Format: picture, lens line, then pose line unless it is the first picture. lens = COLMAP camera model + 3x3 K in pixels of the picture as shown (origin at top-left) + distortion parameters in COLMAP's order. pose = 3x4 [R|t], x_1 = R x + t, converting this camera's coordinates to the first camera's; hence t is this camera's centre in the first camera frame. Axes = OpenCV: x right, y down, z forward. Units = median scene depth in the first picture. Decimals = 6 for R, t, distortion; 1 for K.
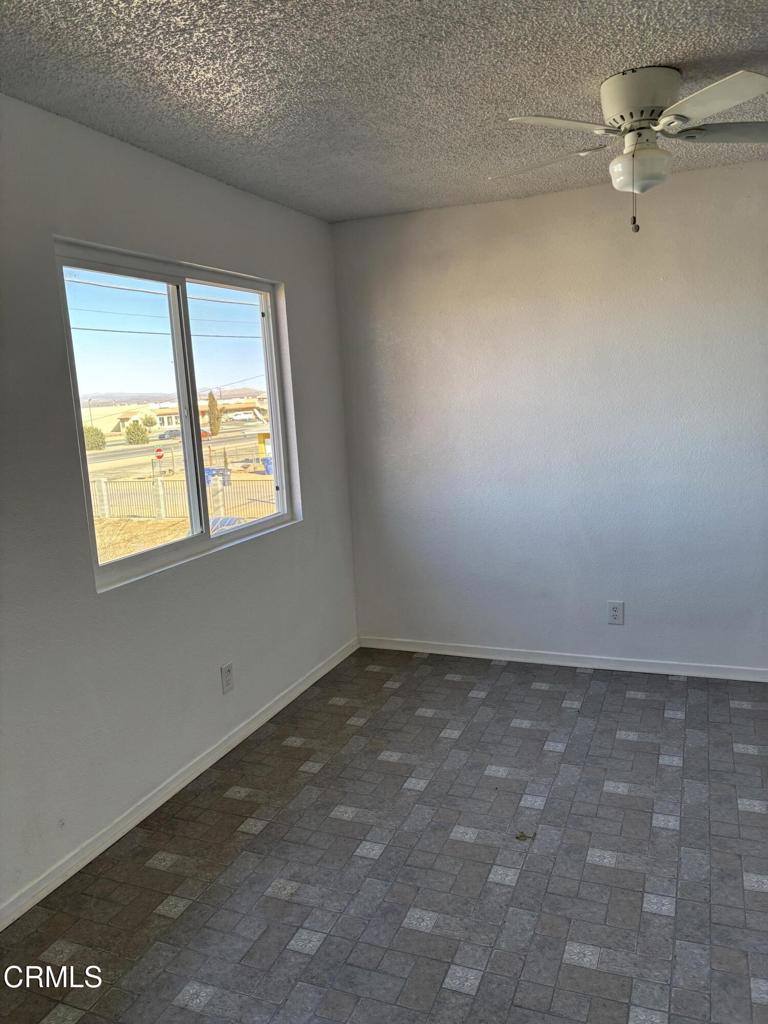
lens RADIAL K [[769.2, 0, 391.3], [0, 769.2, 514.3], [0, 0, 1]] dist [0.049147, -0.058670]
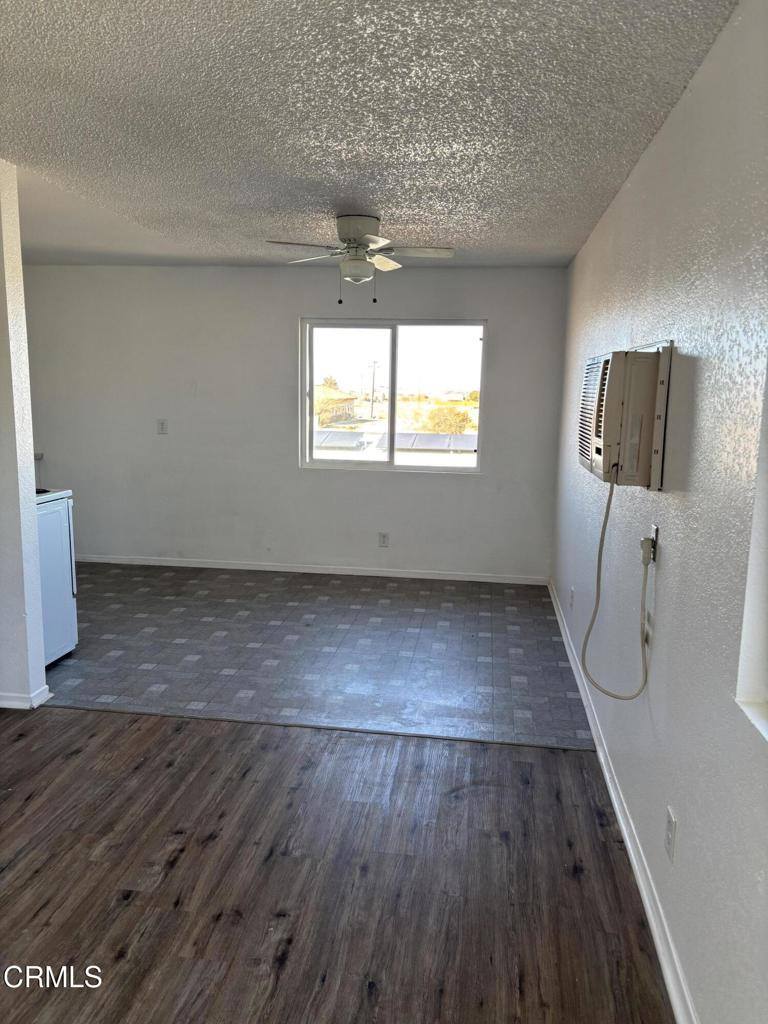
lens RADIAL K [[769.2, 0, 390.9], [0, 769.2, 515.7], [0, 0, 1]] dist [0.049147, -0.058670]
pose [[0.266160, 0.220040, -0.938478, 1.643991], [-0.193462, 0.965981, 0.171621, -0.178450], [0.944315, 0.135881, 0.299675, 0.488383]]
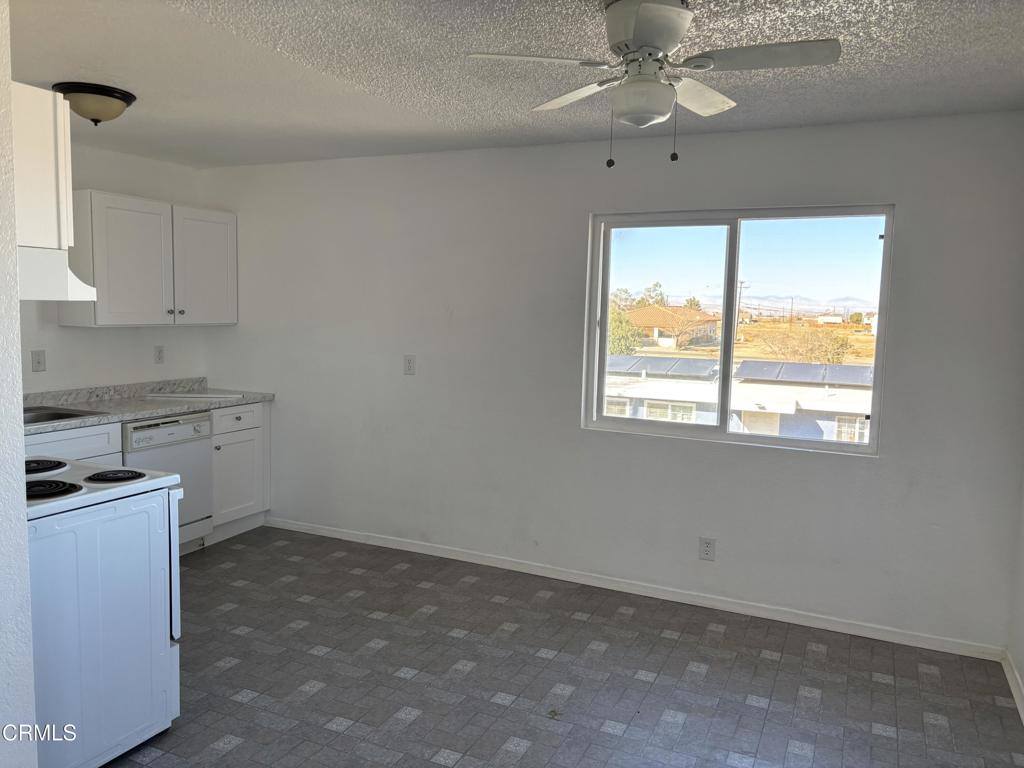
lens RADIAL K [[769.2, 0, 502.9], [0, 769.2, 378.2], [0, 0, 1]] dist [0.049147, -0.058670]
pose [[-0.049250, 0.152558, -0.987067, 1.021382], [-0.182785, 0.970199, 0.159071, -0.190404], [0.981919, 0.188255, -0.019897, 0.716959]]
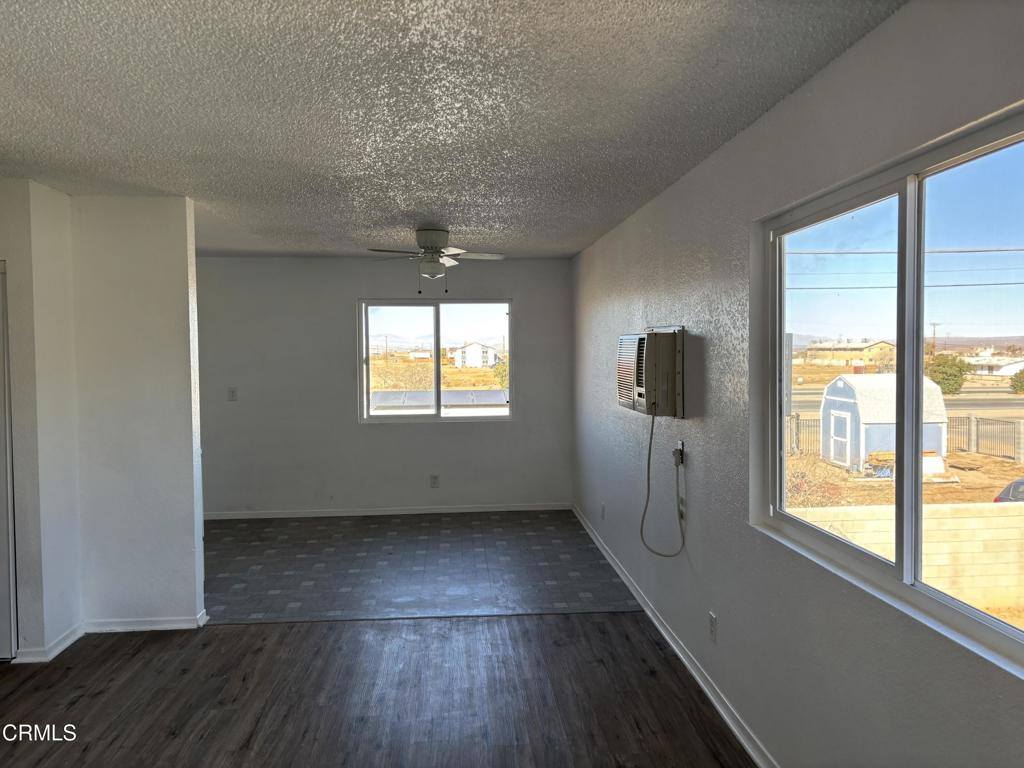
lens RADIAL K [[769.2, 0, 518.6], [0, 769.2, 384.5], [0, 0, 1]] dist [0.049147, -0.058670]
pose [[0.461272, 0.097763, -0.881856, 1.945459], [-0.162965, 0.986337, 0.024104, -0.161699], [0.872164, 0.132593, 0.470902, 0.151807]]
